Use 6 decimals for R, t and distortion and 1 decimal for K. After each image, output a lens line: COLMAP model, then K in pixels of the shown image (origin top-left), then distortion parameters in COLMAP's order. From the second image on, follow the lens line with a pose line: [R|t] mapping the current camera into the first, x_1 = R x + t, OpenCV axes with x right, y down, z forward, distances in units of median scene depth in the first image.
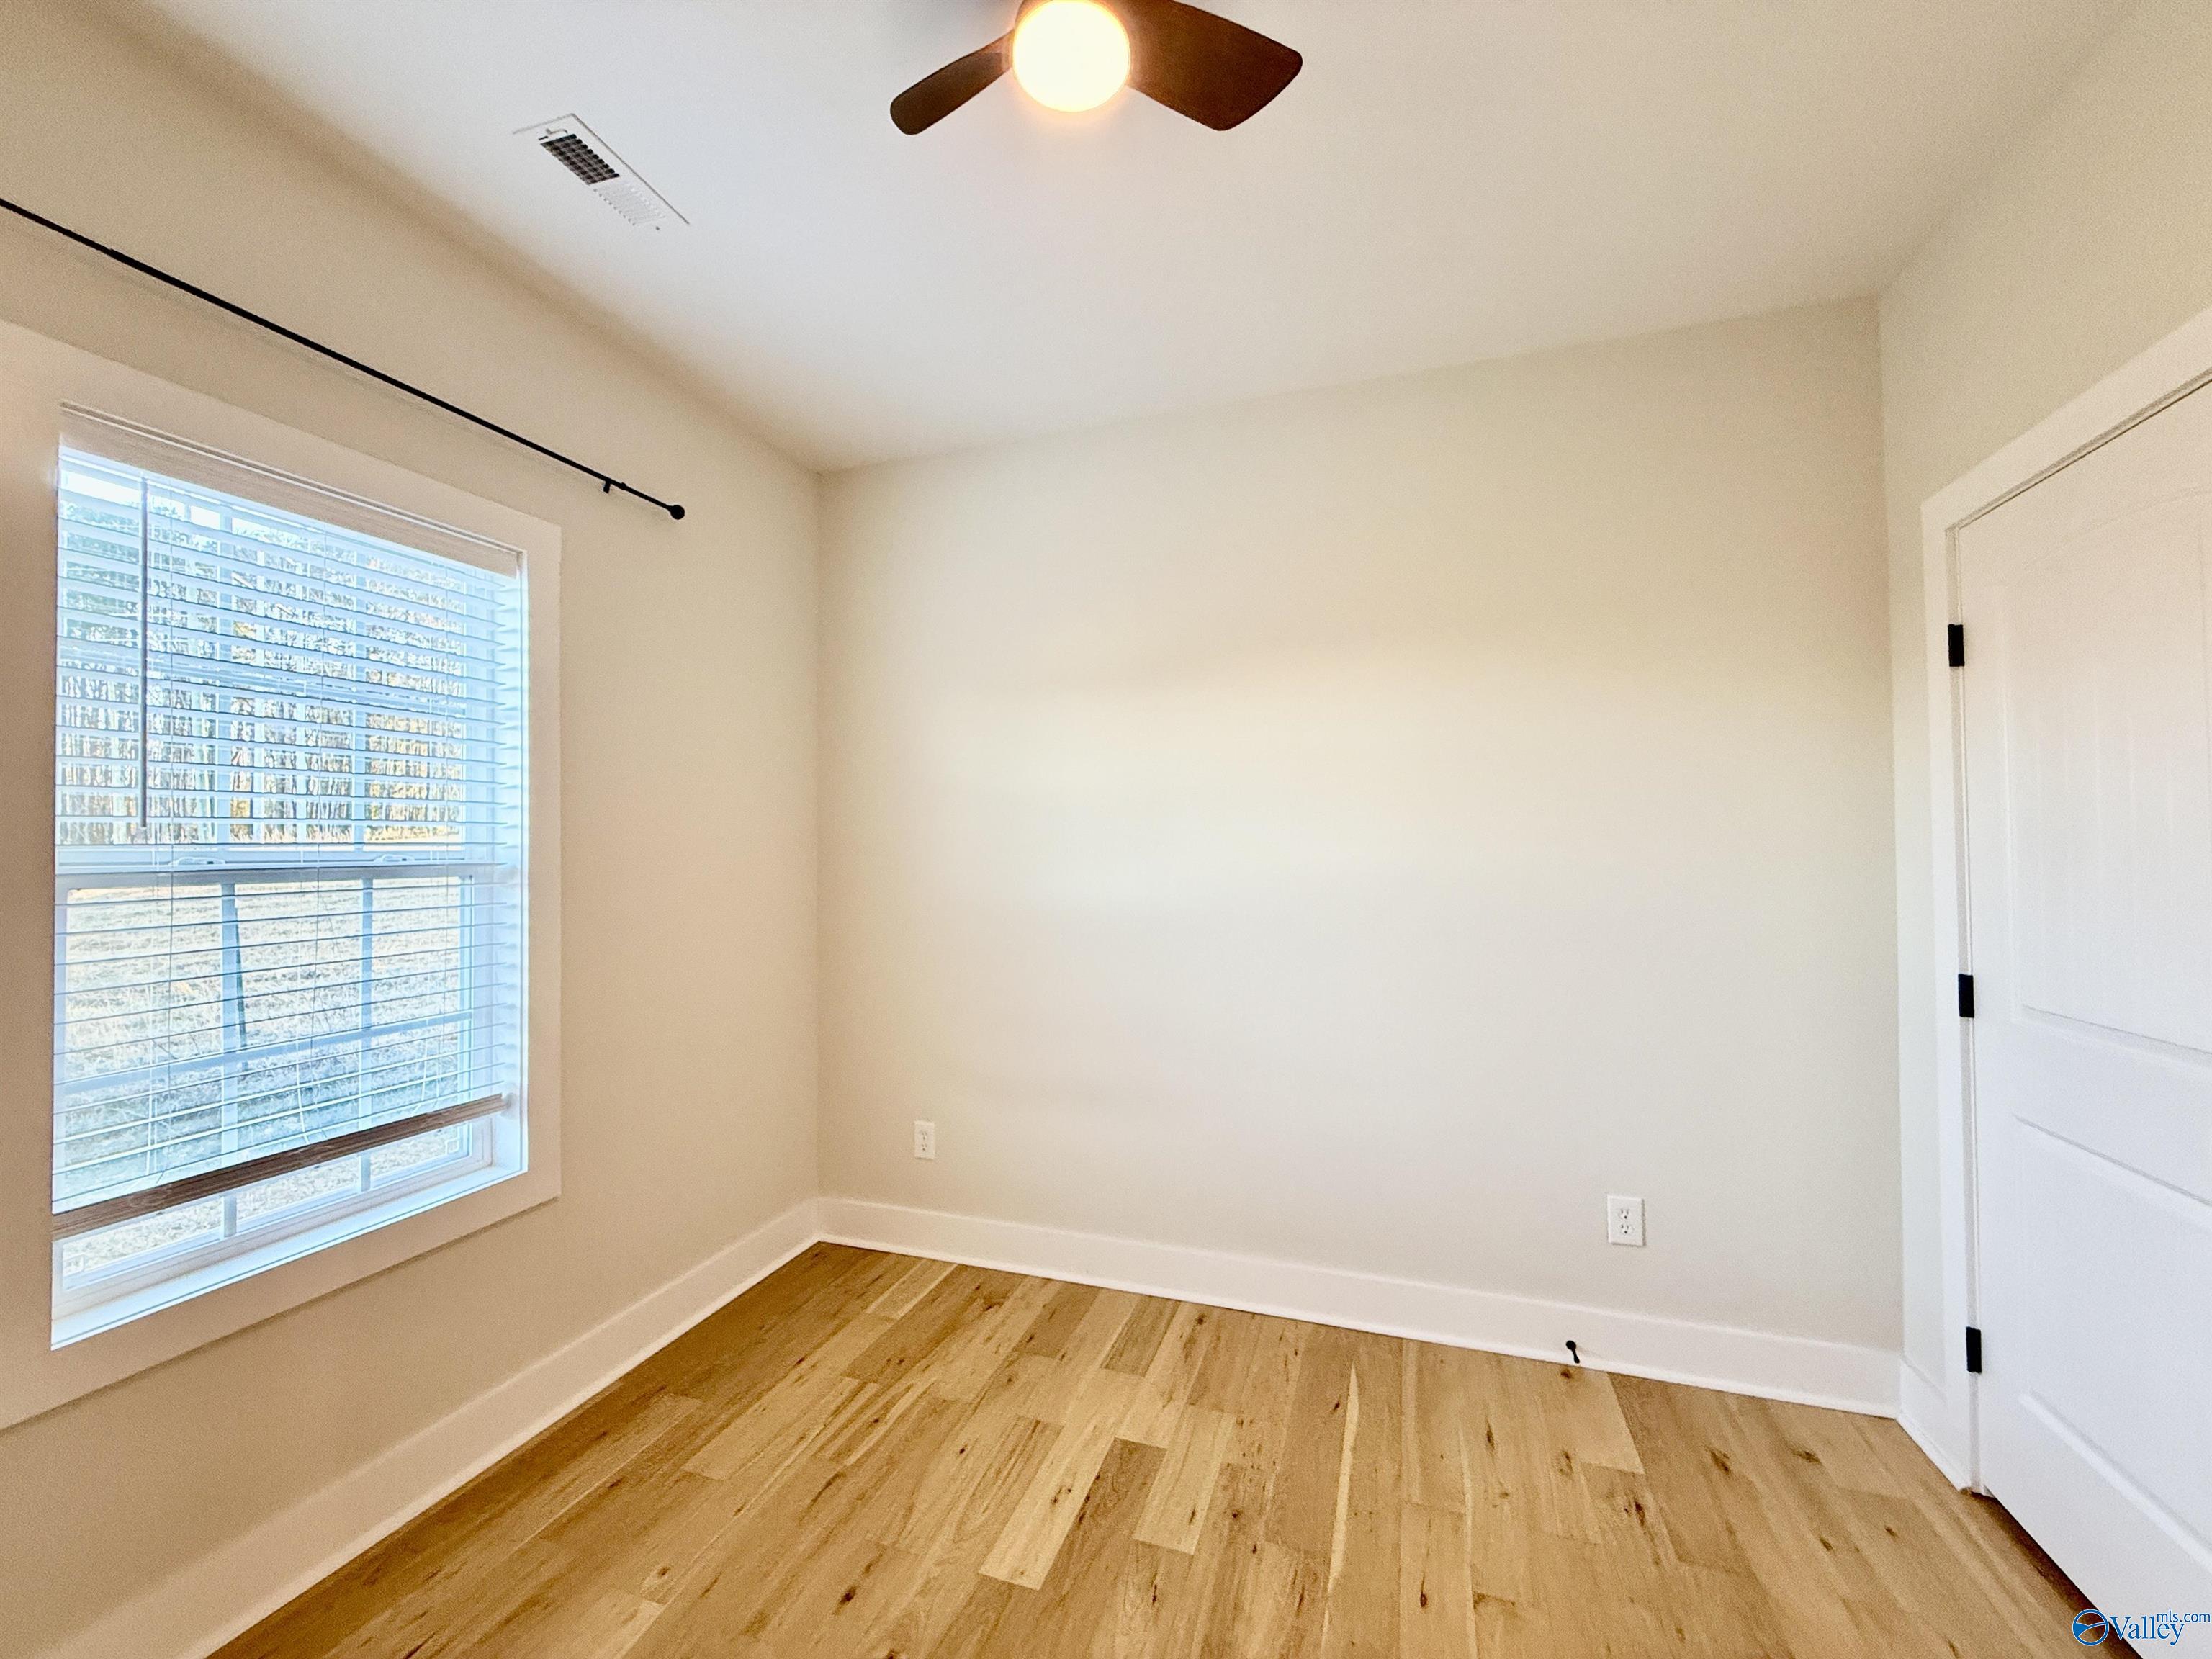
lens RADIAL K [[877.7, 0, 1101.5], [0, 877.7, 836.1], [0, 0, 1]] dist [0.000649, -0.000317]
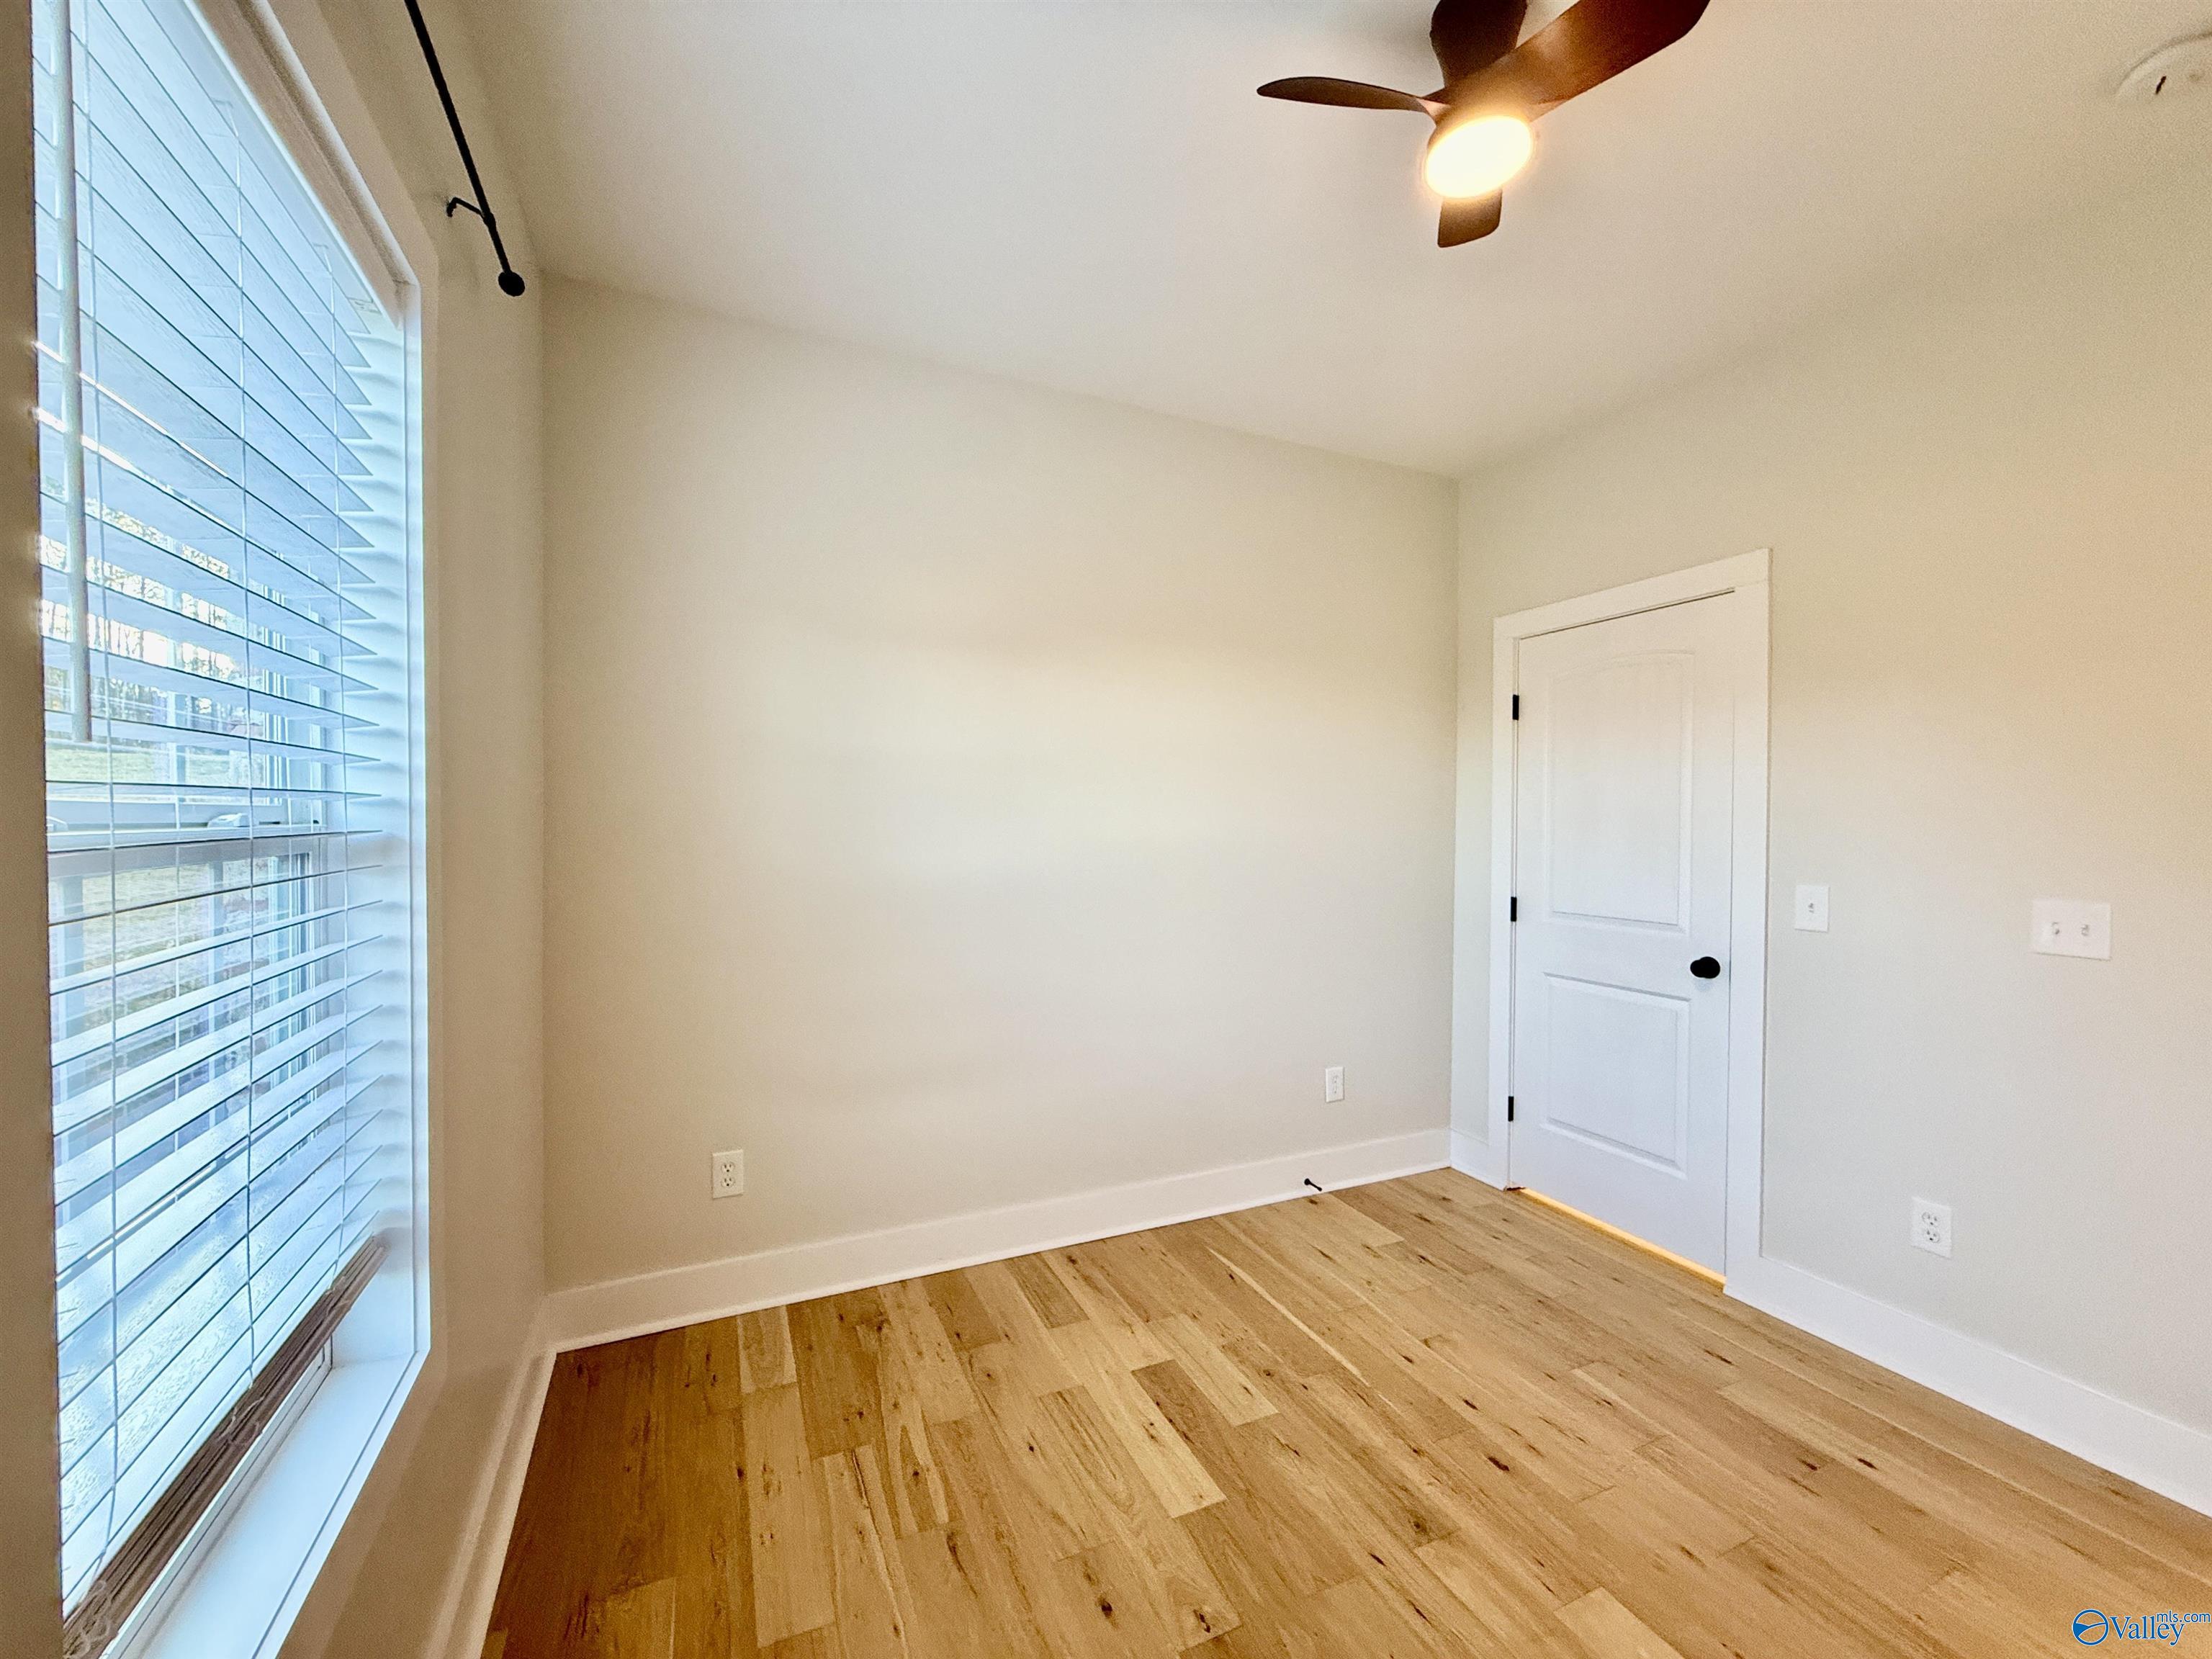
lens RADIAL K [[877.7, 0, 1101.5], [0, 877.7, 836.1], [0, 0, 1]] dist [0.000649, -0.000317]
pose [[0.728228, -0.002590, 0.685330, -0.684687], [-0.021623, 0.999408, 0.026754, 0.008364], [-0.684994, -0.034302, 0.727741, 0.251965]]
